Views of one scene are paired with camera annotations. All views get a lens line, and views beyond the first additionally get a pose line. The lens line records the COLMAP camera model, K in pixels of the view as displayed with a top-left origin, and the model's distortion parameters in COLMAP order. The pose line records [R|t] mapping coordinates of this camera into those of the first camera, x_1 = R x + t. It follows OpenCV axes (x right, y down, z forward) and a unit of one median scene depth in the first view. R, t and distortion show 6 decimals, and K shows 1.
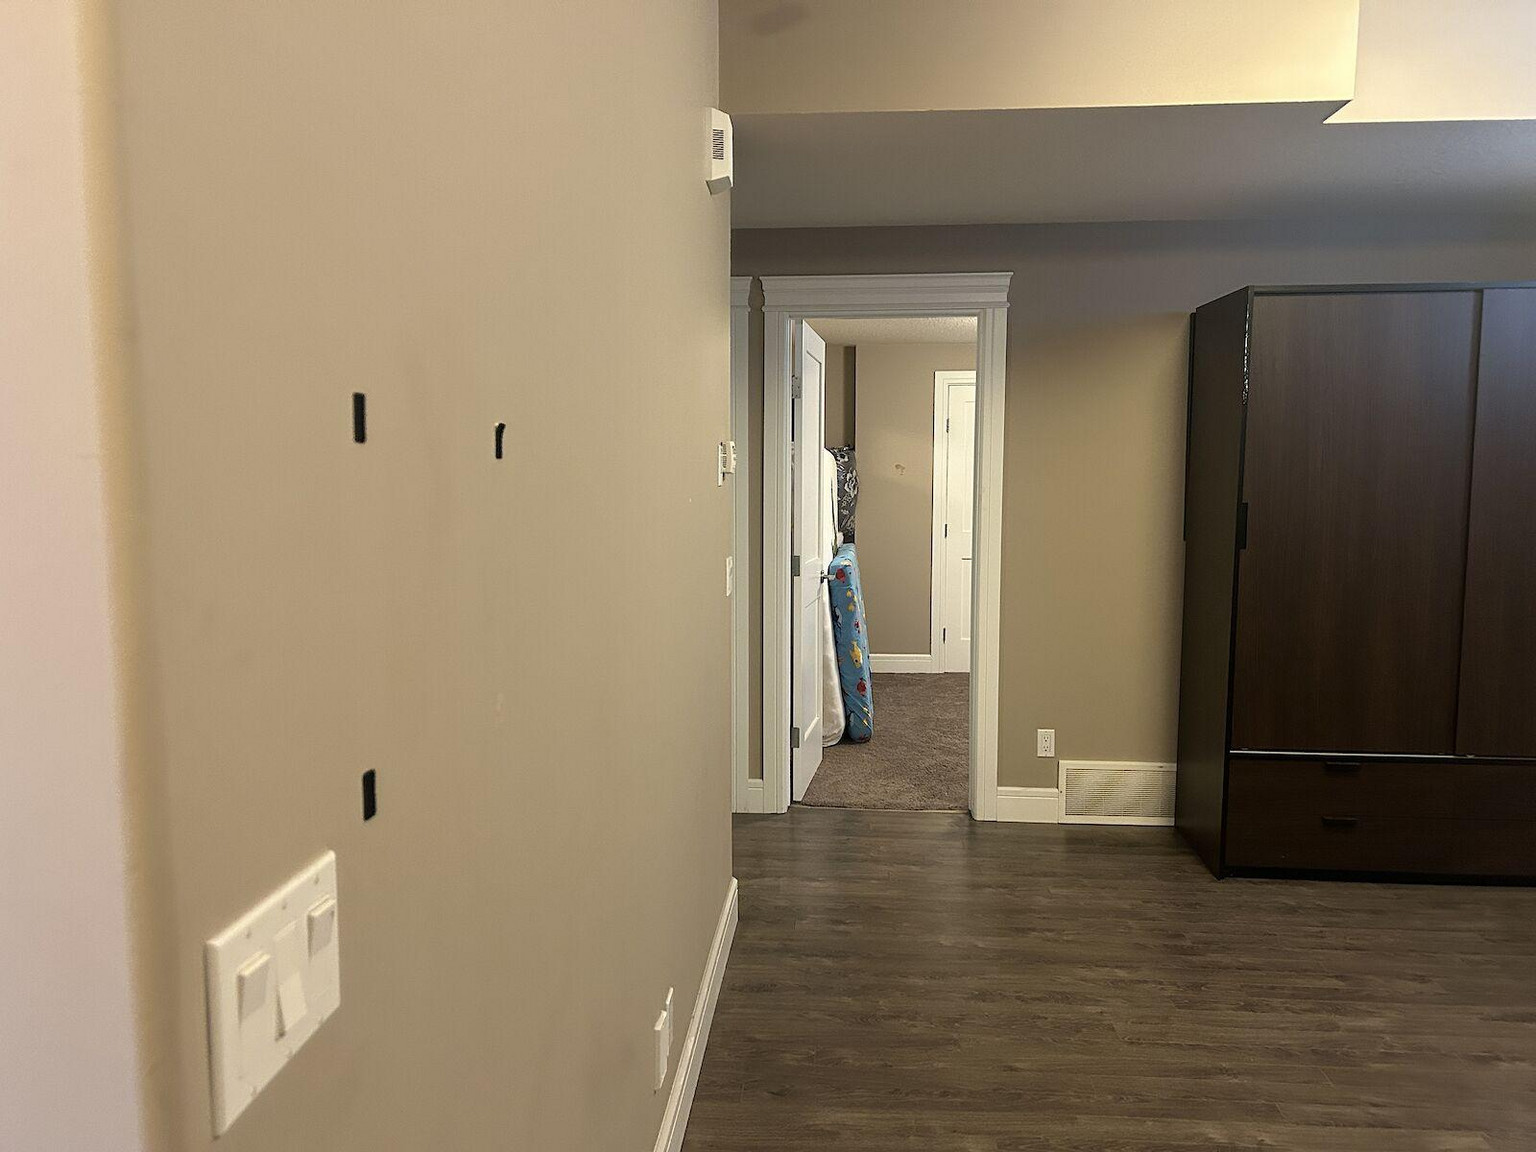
lens RADIAL K [[1152.8, 0, 764.6], [0, 1152.8, 583.7], [0, 0, 1]] dist [0.052278, -0.058825]
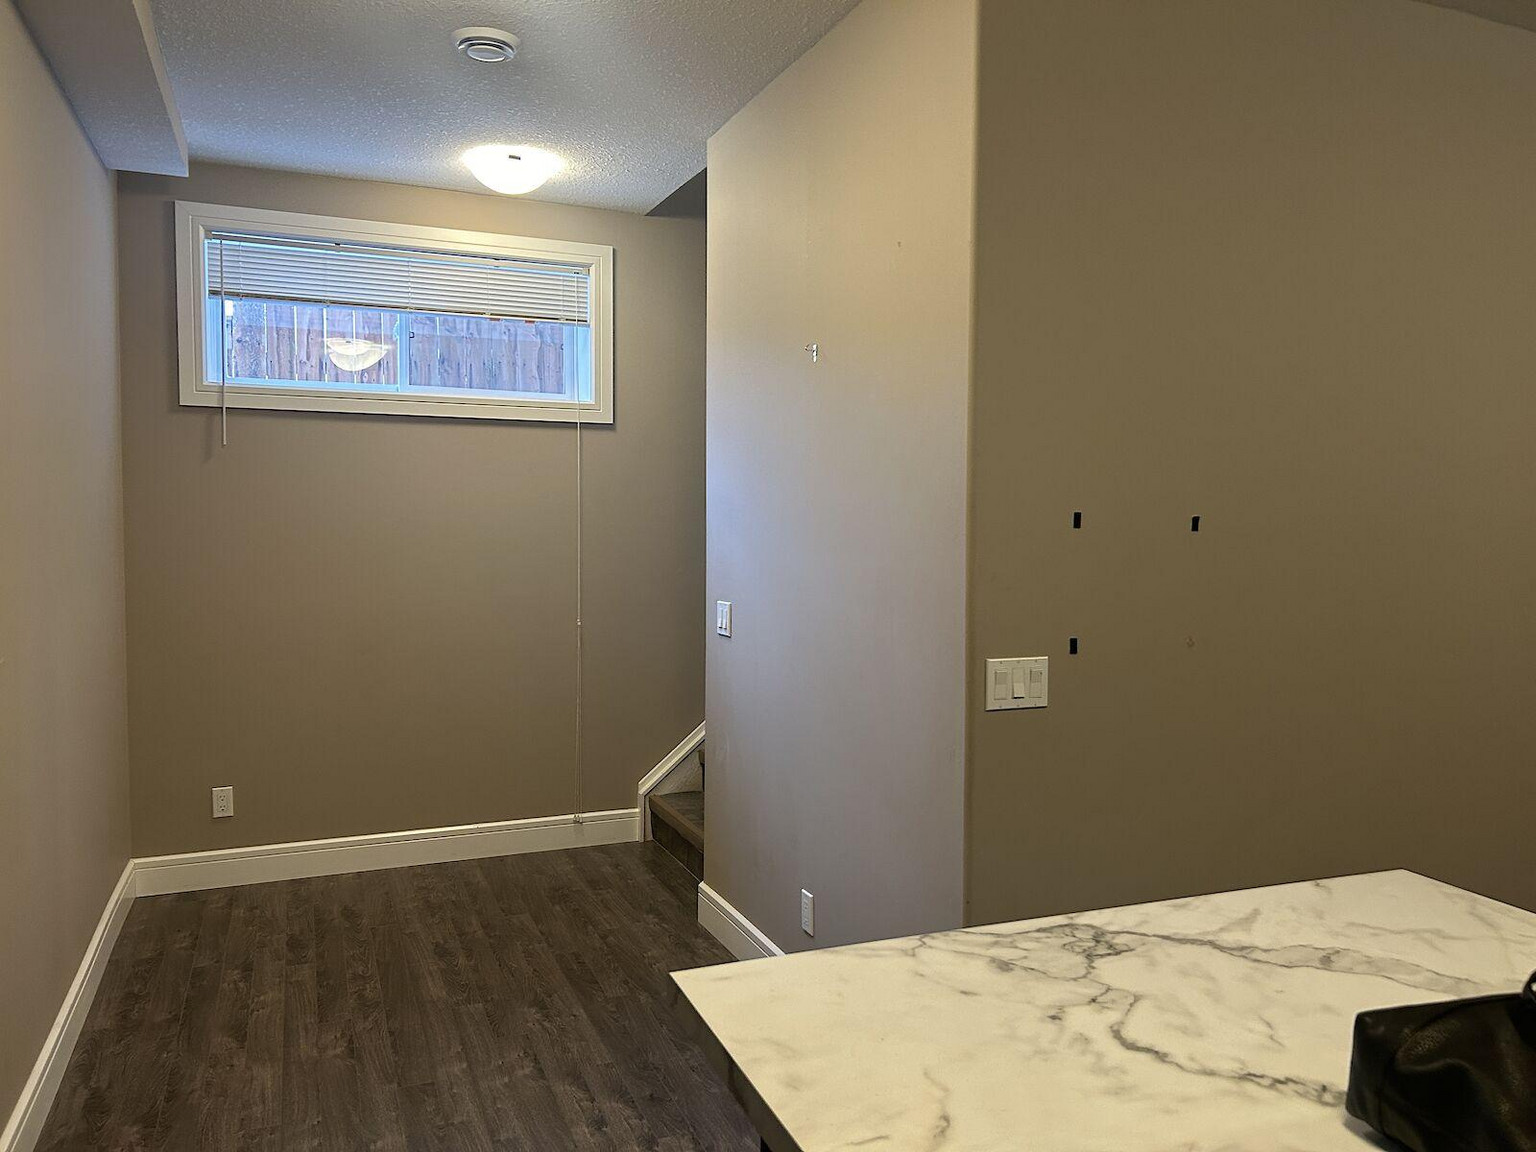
lens RADIAL K [[1152.8, 0, 781.3], [0, 1152.8, 569.3], [0, 0, 1]] dist [0.052278, -0.058825]
pose [[0.453765, 0.044514, -0.890009, 0.286058], [-0.090988, 0.995846, 0.003418, 0.006423], [0.886464, 0.079429, 0.455930, -0.150728]]
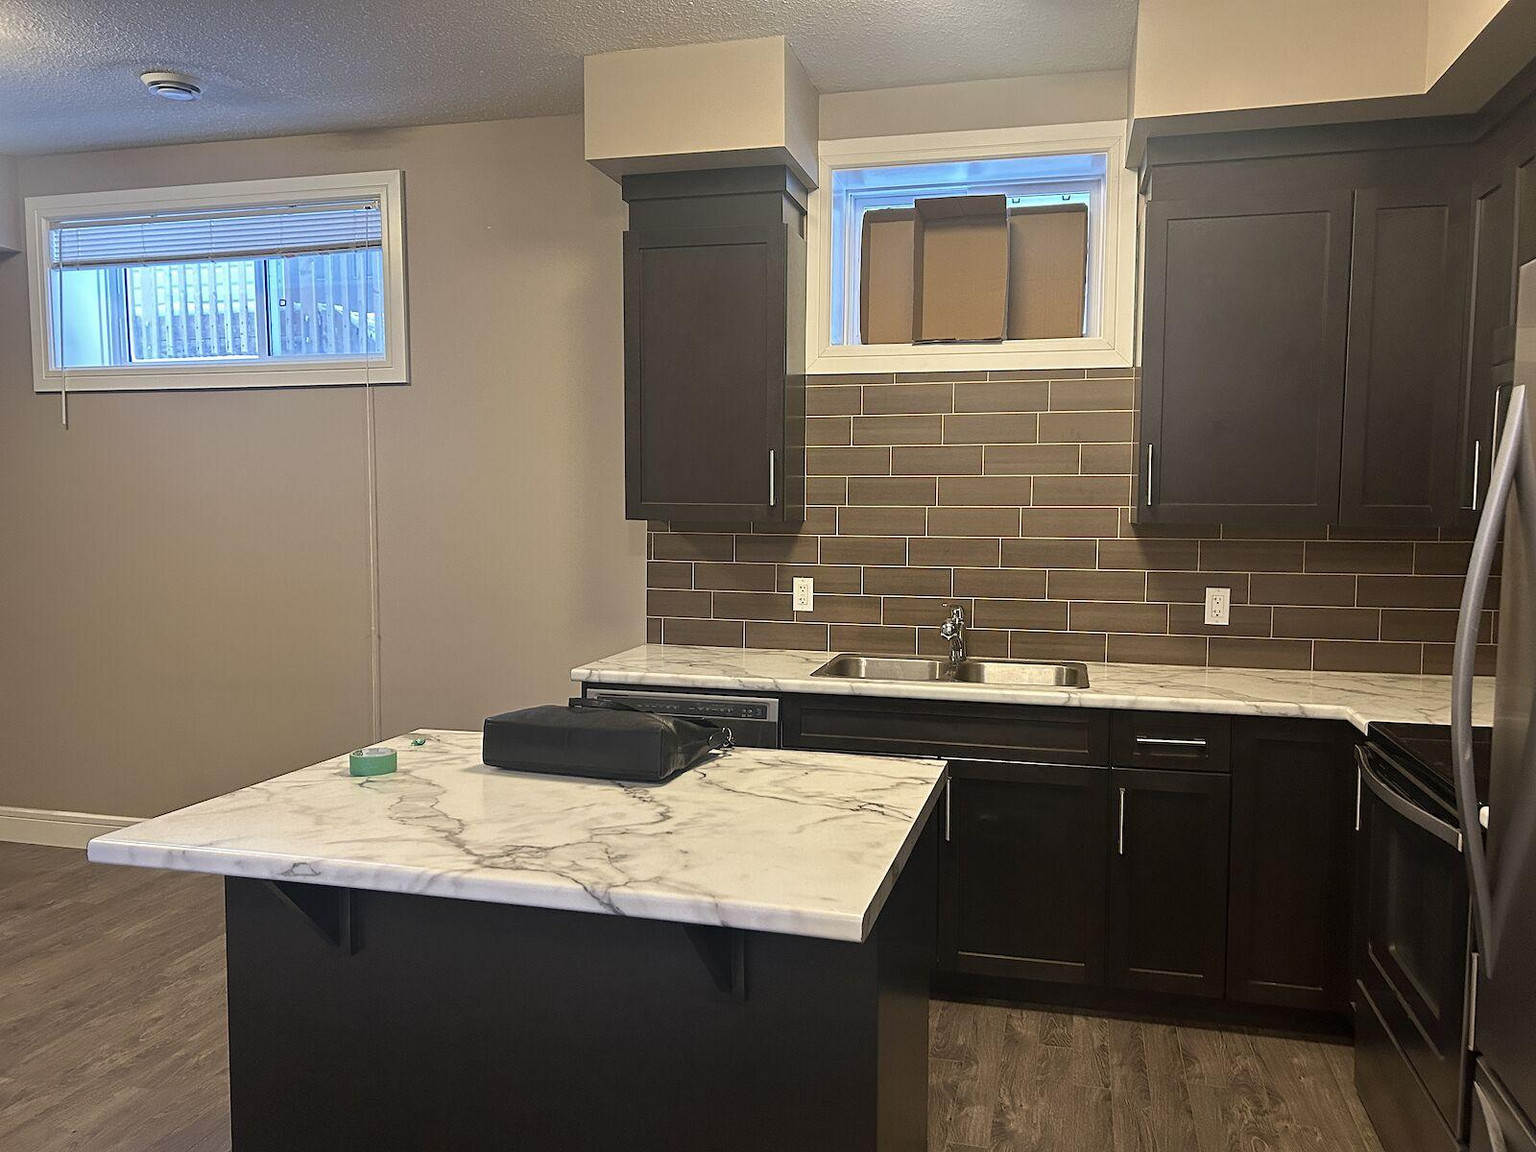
lens RADIAL K [[1152.8, 0, 775.7], [0, 1152.8, 581.7], [0, 0, 1]] dist [0.052278, -0.058825]
pose [[0.170186, -0.069365, 0.982967, -0.155889], [0.087578, 0.994637, 0.055026, 0.004764], [-0.981512, 0.076721, 0.175348, -0.089589]]
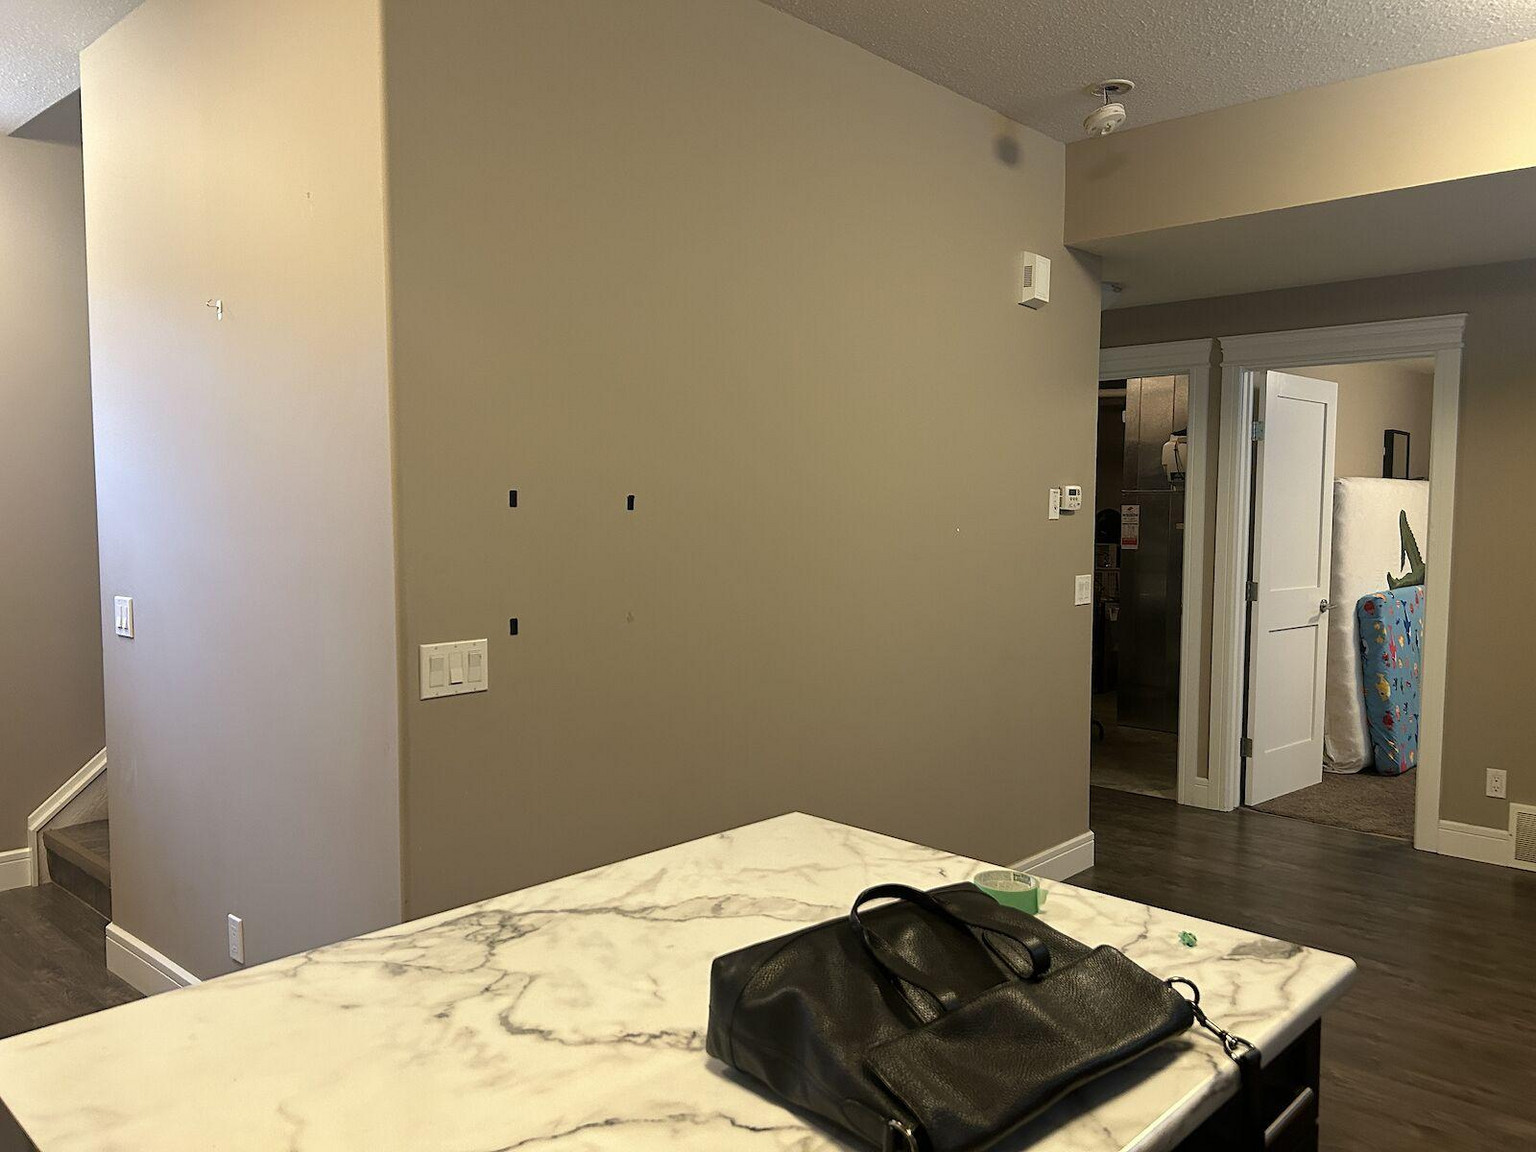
lens RADIAL K [[1152.8, 0, 776.0], [0, 1152.8, 584.7], [0, 0, 1]] dist [0.052278, -0.058825]
pose [[0.783593, 0.044724, -0.619663, 0.290566], [-0.059251, 0.998239, -0.002878, 0.006593], [0.618443, 0.038971, 0.784863, -0.129019]]
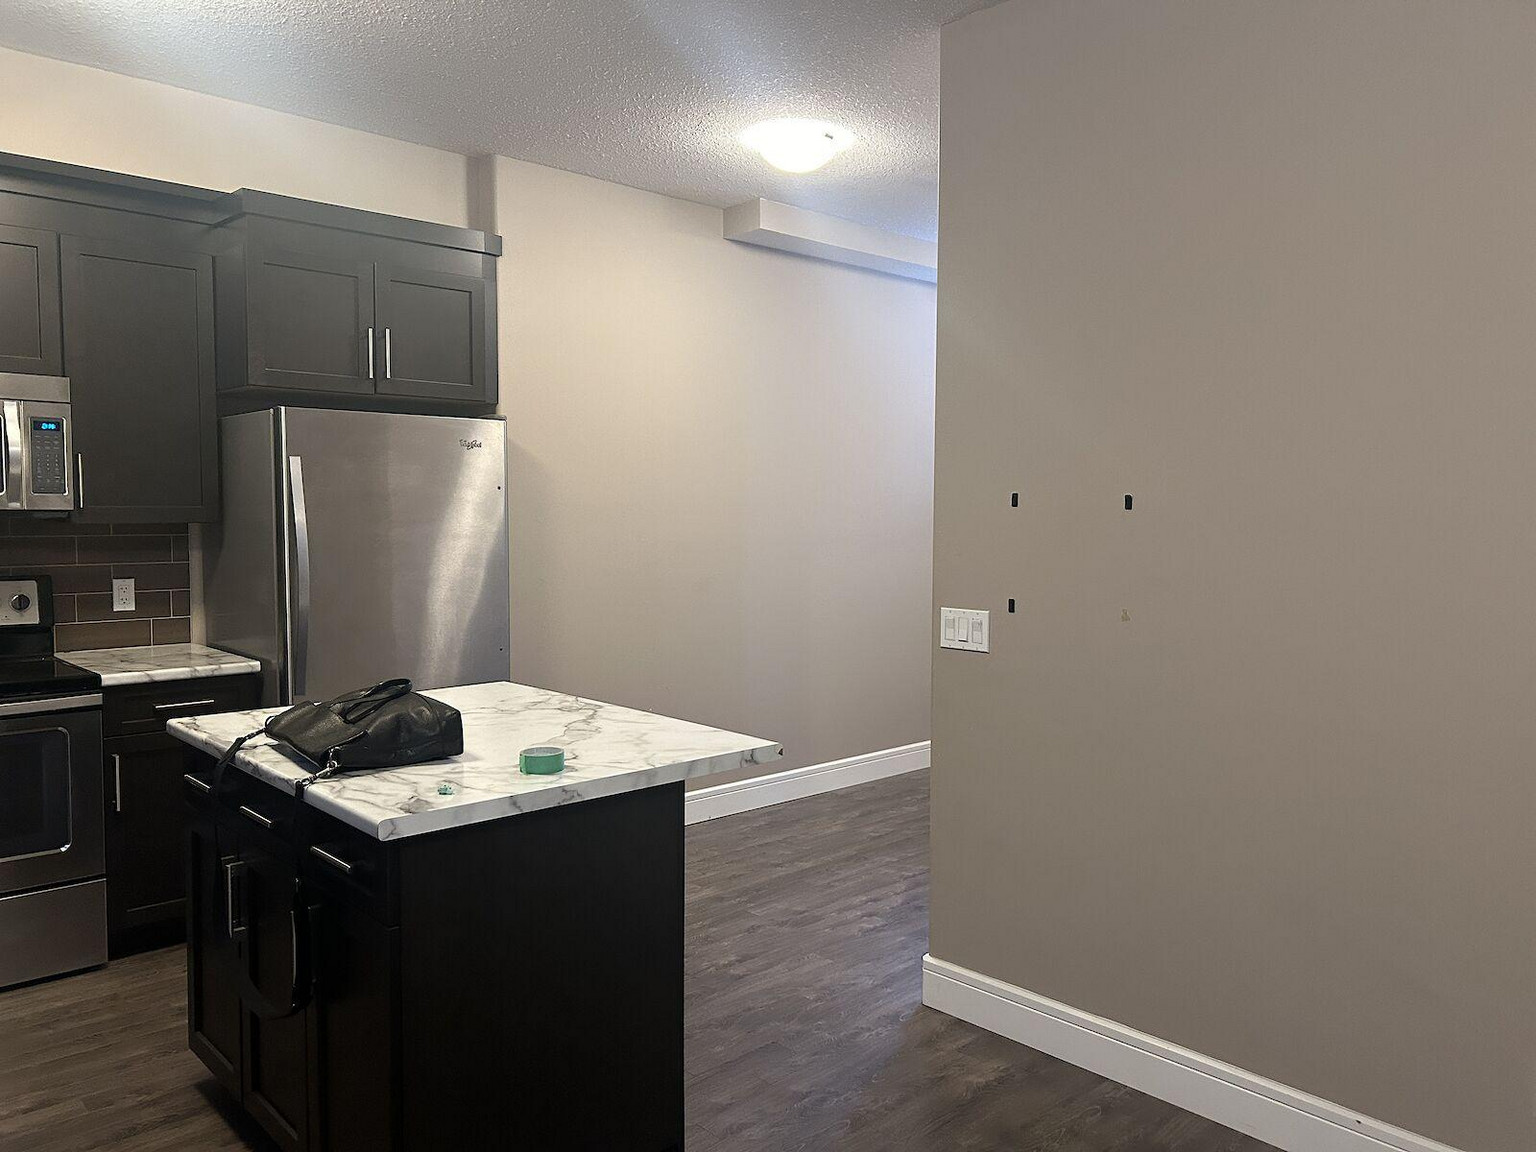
lens RADIAL K [[1152.8, 0, 778.7], [0, 1152.8, 562.7], [0, 0, 1]] dist [0.052278, -0.058825]
pose [[-0.677475, 0.030076, -0.734931, 0.400241], [-0.074394, 0.991238, 0.109142, -0.041179], [0.731774, 0.128615, -0.669302, 0.414867]]
